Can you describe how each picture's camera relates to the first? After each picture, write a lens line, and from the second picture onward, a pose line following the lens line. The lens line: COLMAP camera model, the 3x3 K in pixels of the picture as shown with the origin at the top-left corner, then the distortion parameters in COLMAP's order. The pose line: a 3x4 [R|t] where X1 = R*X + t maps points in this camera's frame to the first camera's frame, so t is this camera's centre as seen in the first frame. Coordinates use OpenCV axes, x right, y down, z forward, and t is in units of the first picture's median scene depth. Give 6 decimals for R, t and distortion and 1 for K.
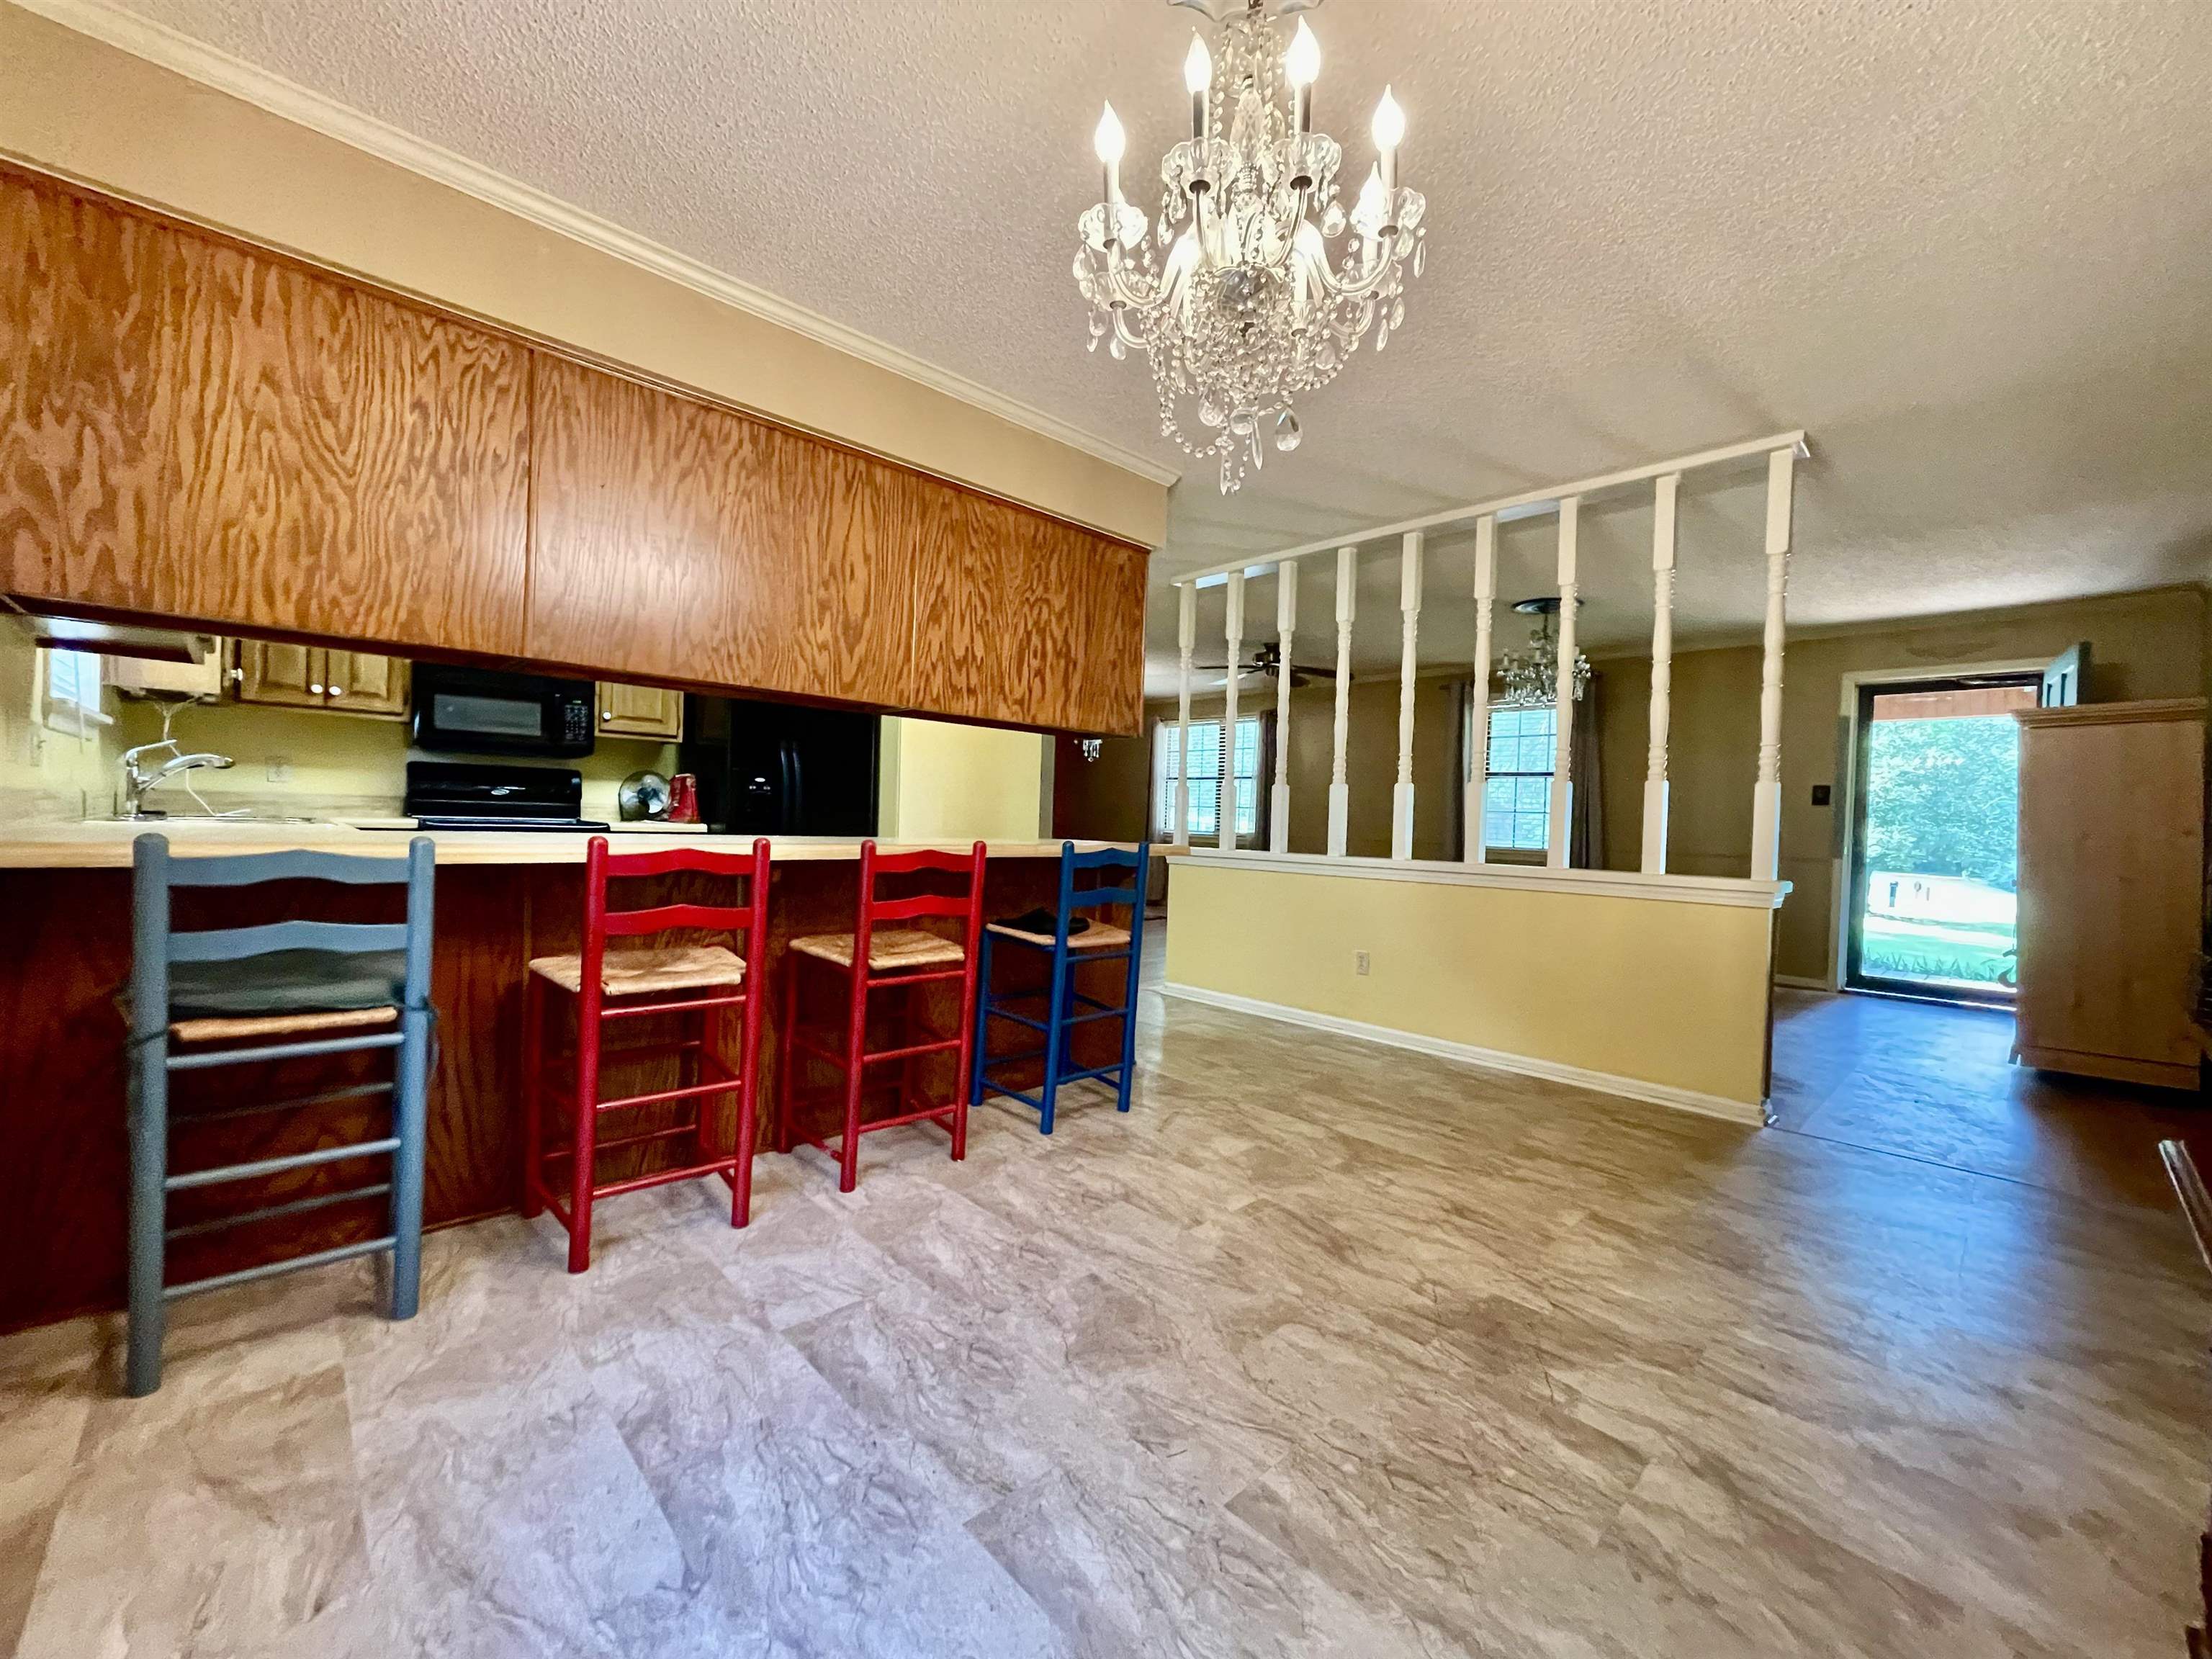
lens RADIAL K [[891.2, 0, 1095.2], [0, 891.2, 831.4], [0, 0, 1]] dist [-0.001594, 0.000361]
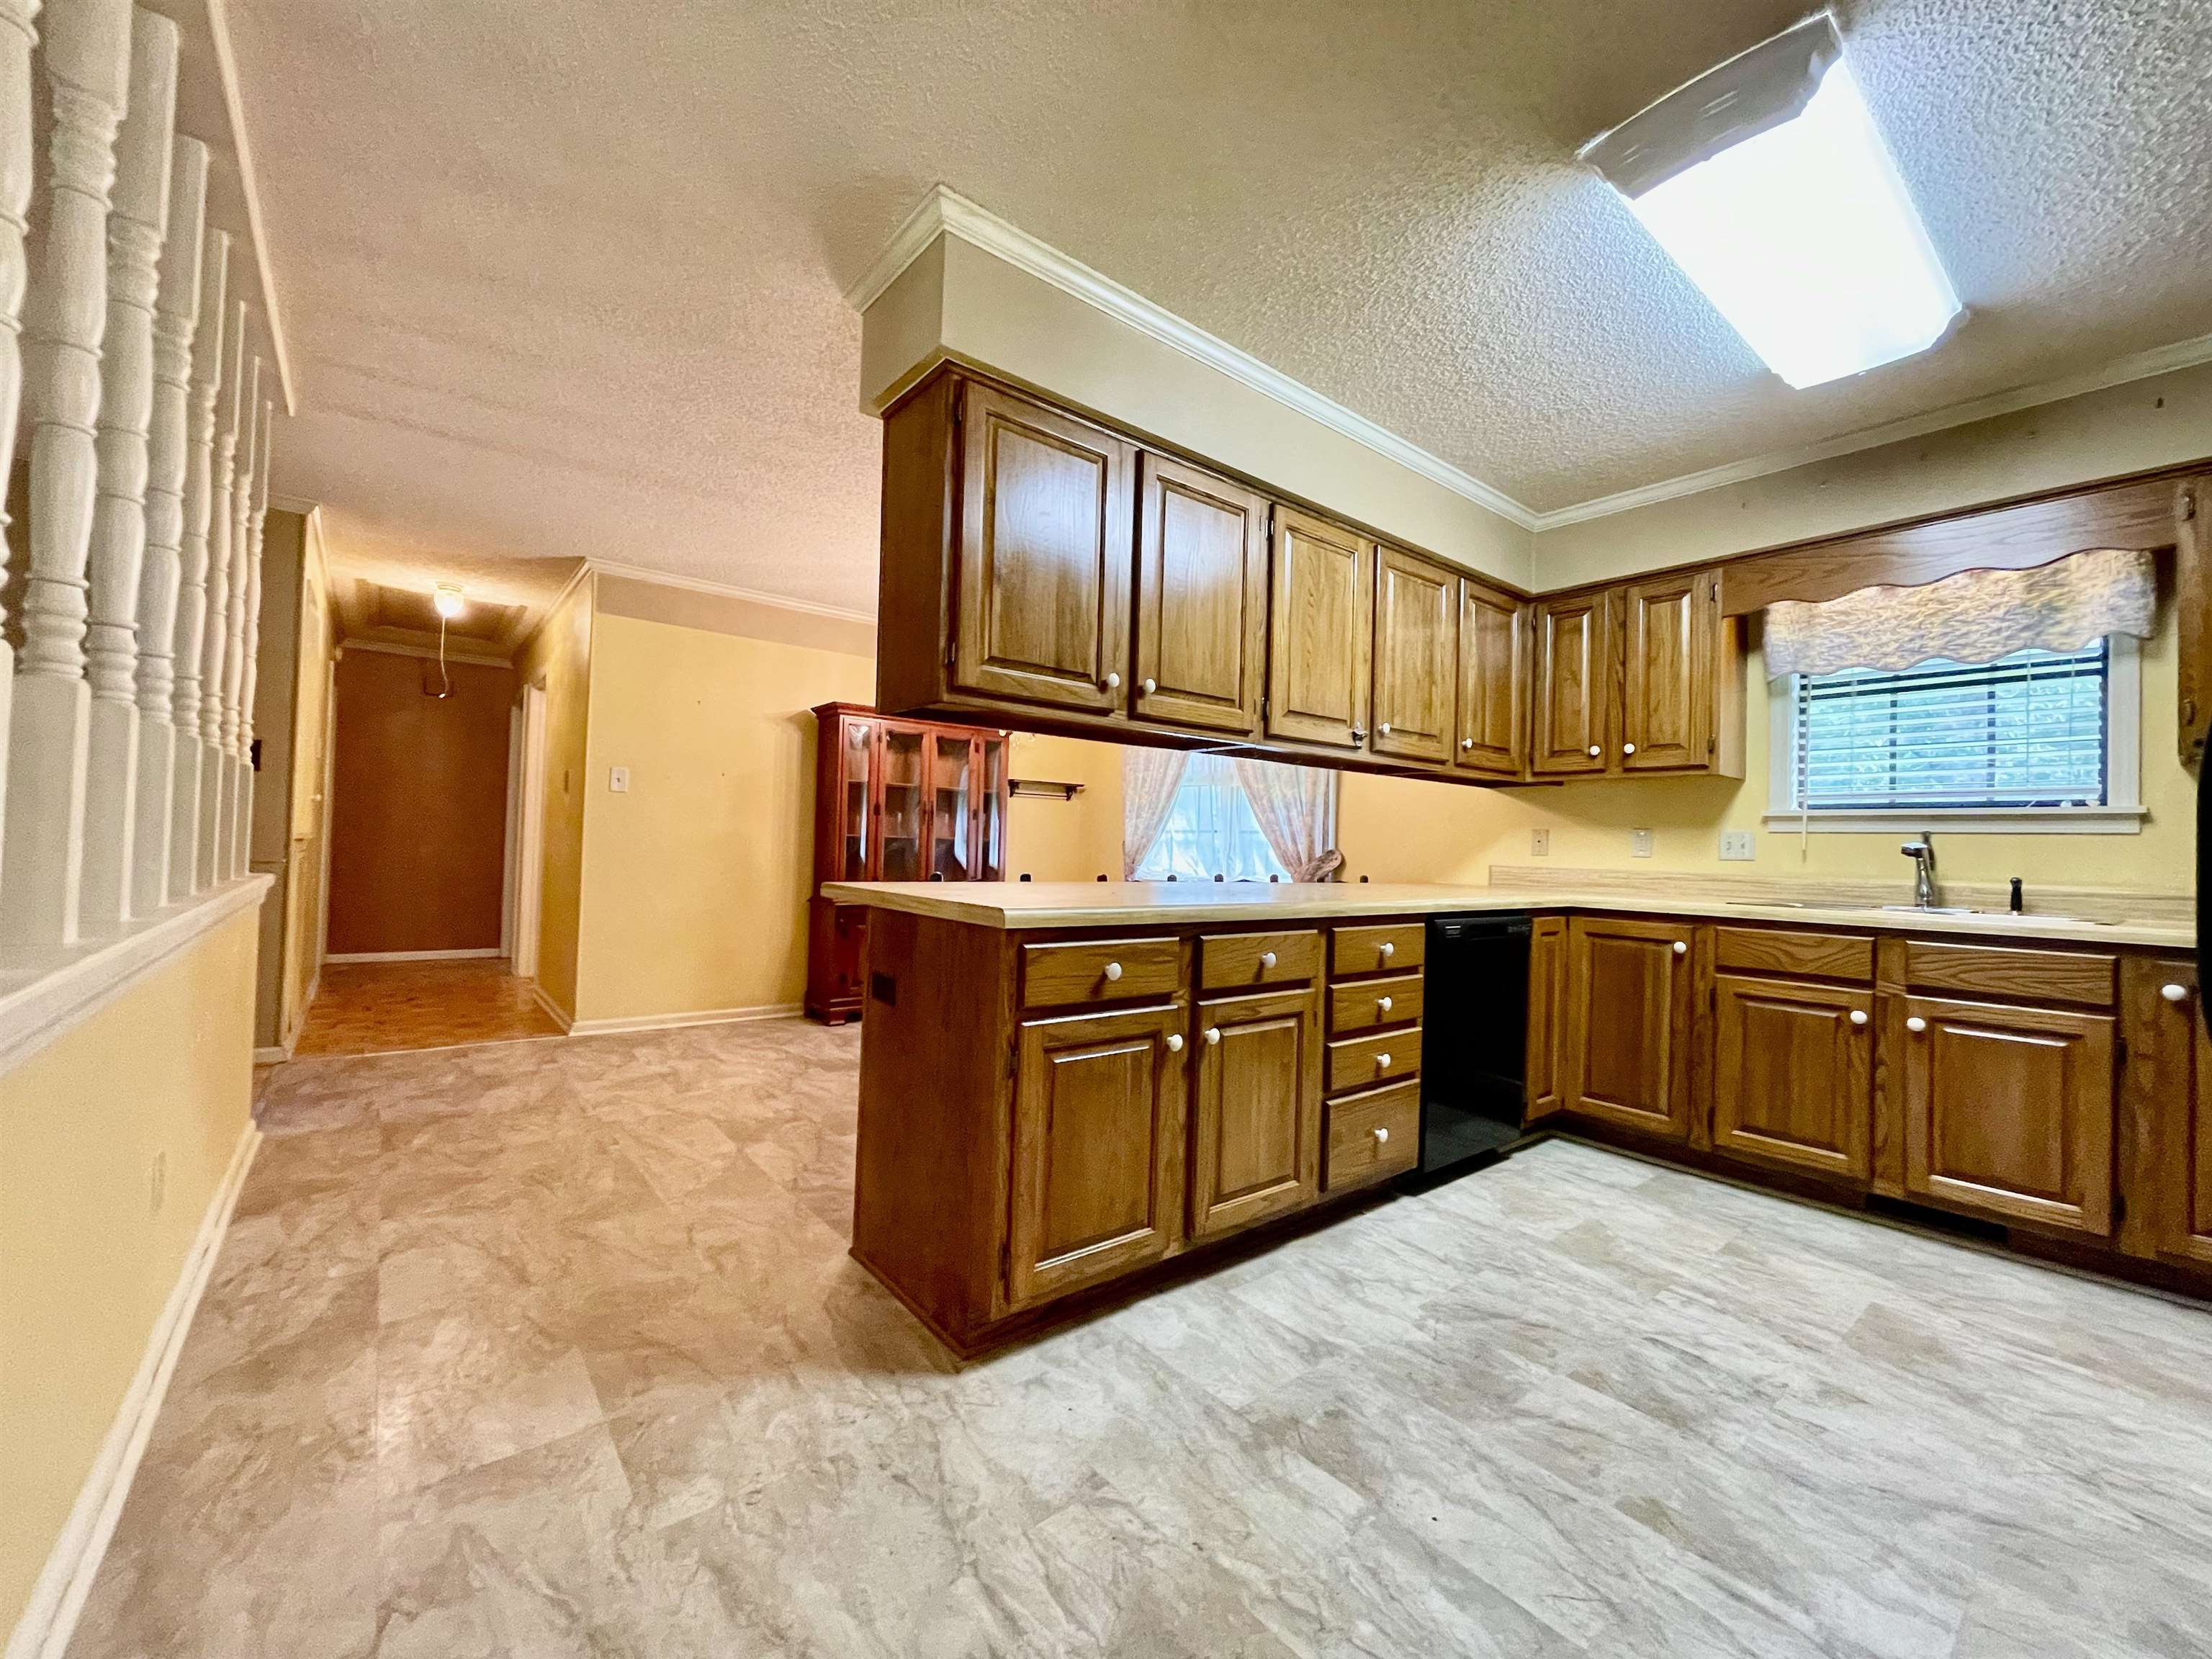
lens RADIAL K [[891.2, 0, 1095.2], [0, 891.2, 831.4], [0, 0, 1]] dist [-0.001594, 0.000361]
pose [[-0.994898, -0.061900, 0.079670, -0.210580], [-0.062037, 0.998074, 0.000761, -0.051033], [-0.079564, -0.004185, -0.996821, 2.201113]]
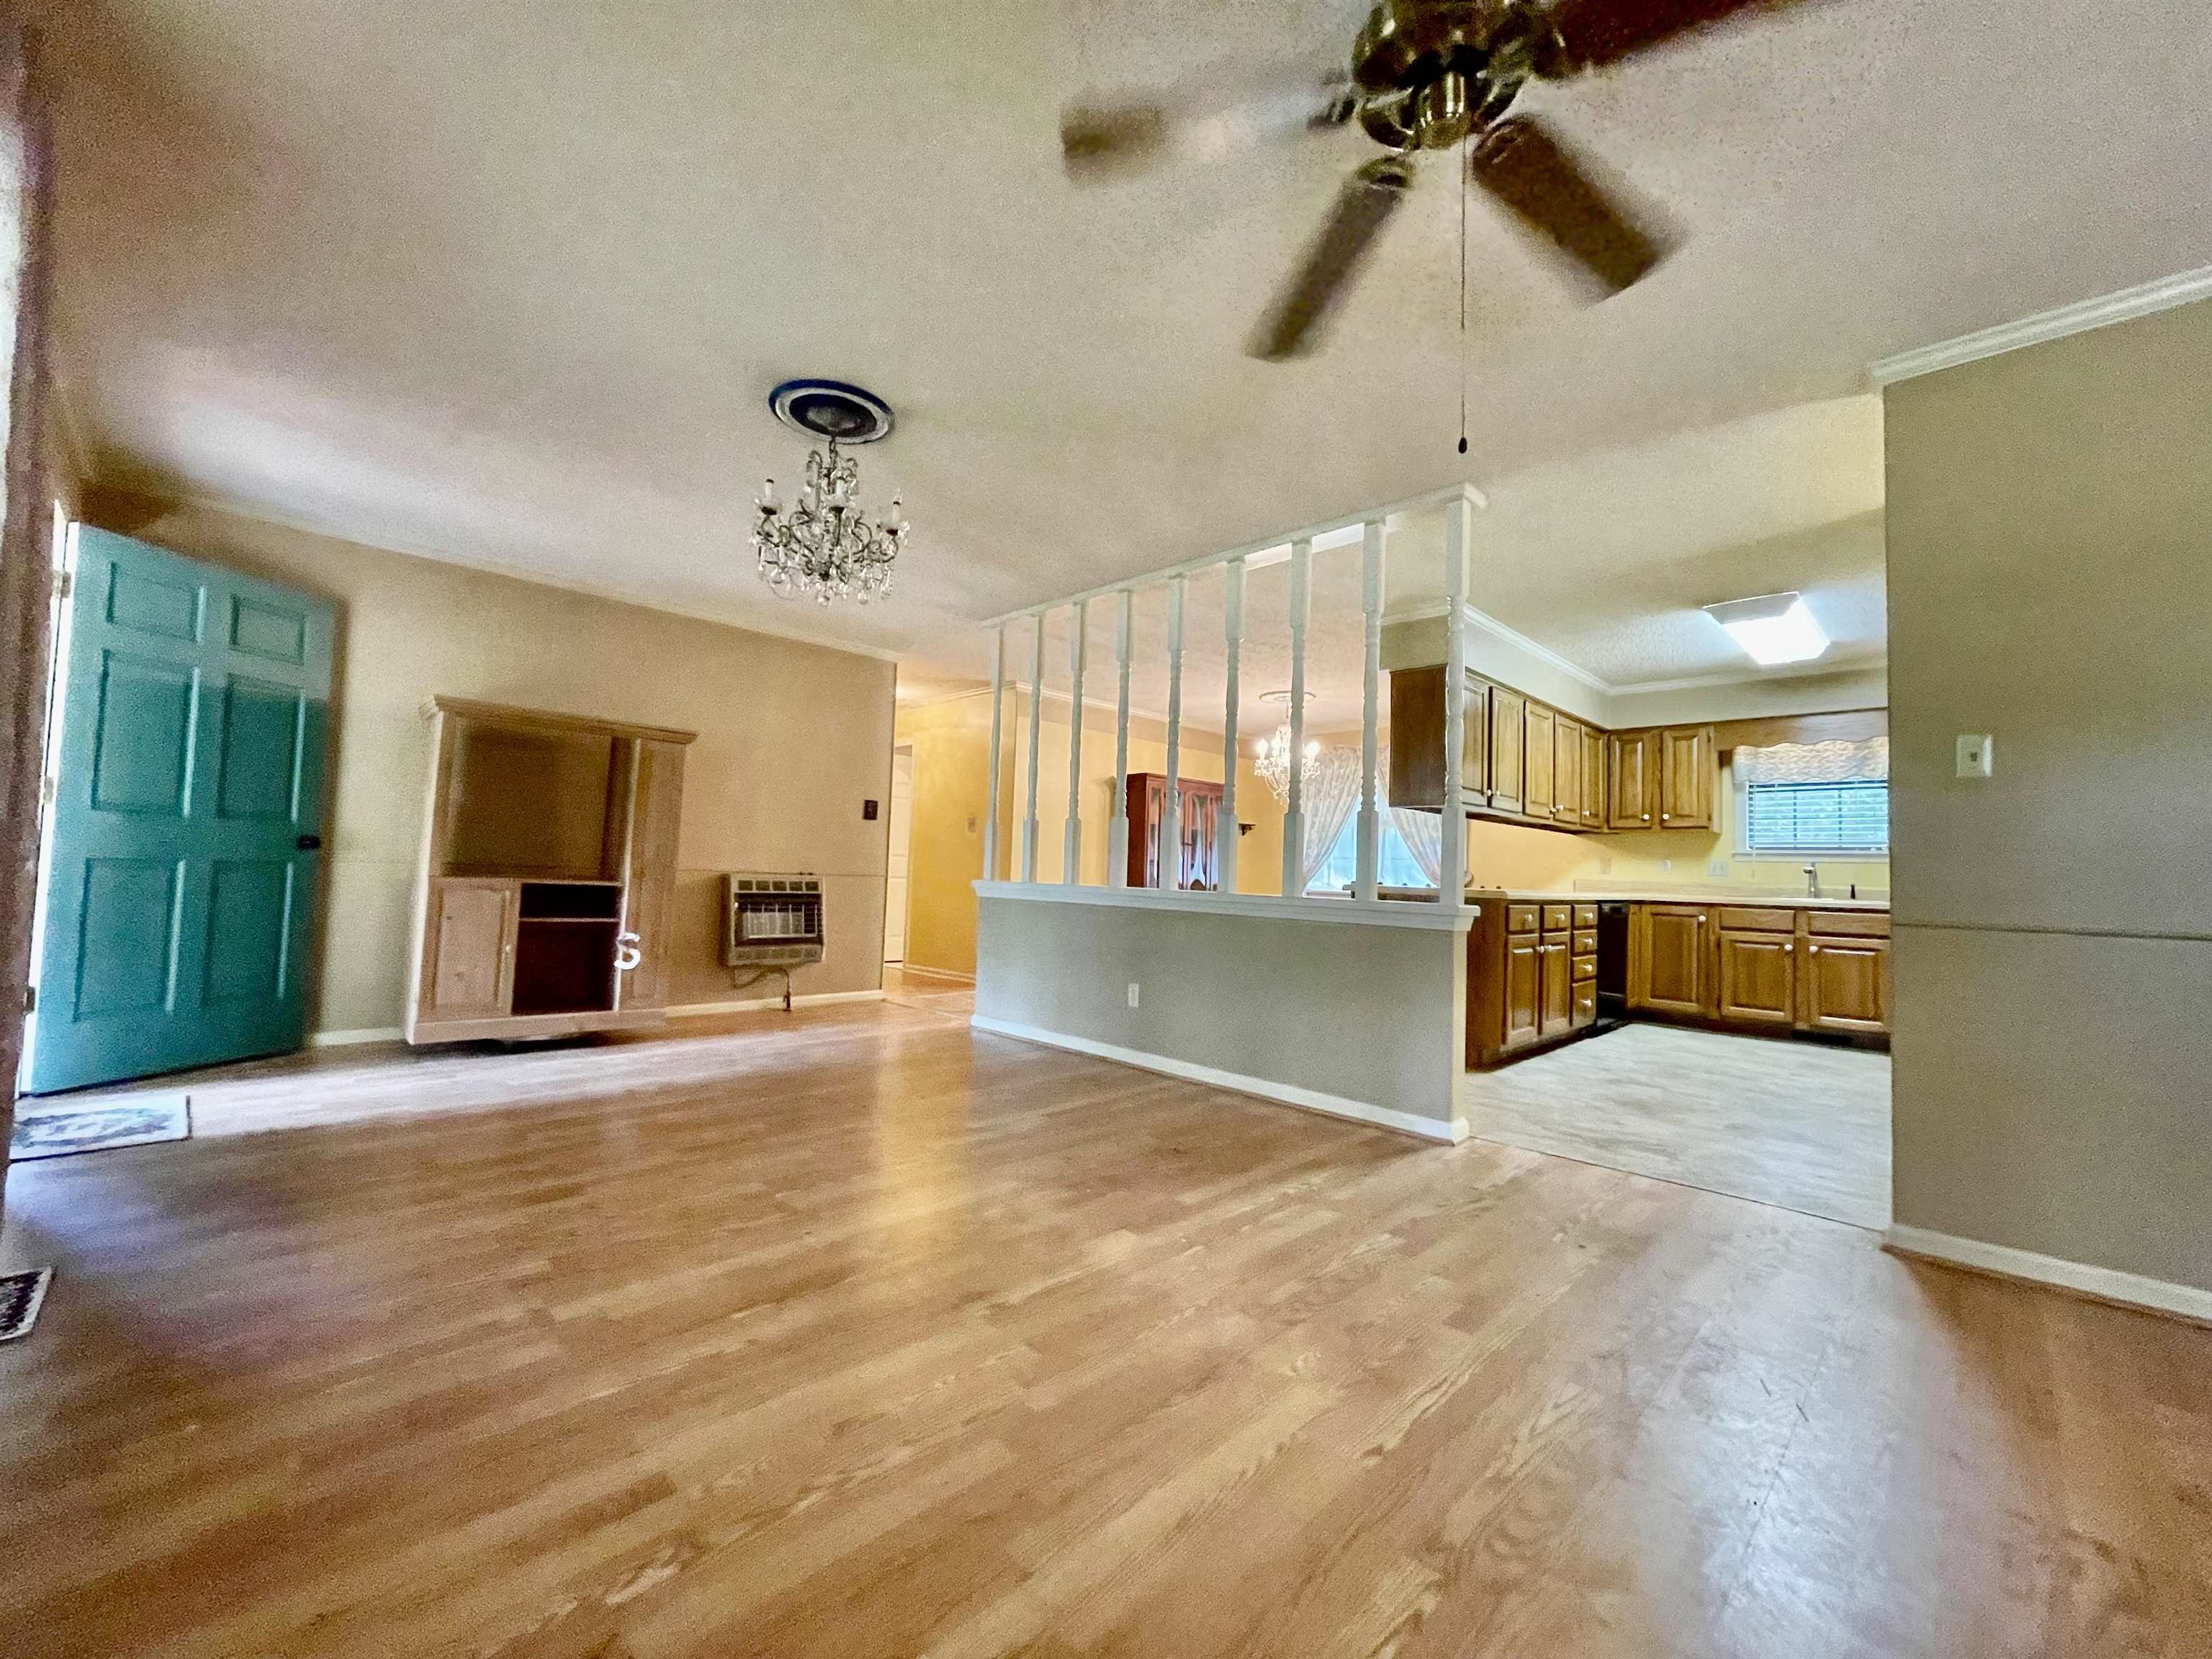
lens RADIAL K [[894.1, 0, 1103.0], [0, 894.1, 833.0], [0, 0, 1]] dist [0.001038, 0.000250]
pose [[-0.997362, -0.065412, -0.031466, 0.725487], [-0.064500, 0.997492, -0.029156, -0.003162], [0.033294, -0.027049, -0.999080, 3.232165]]
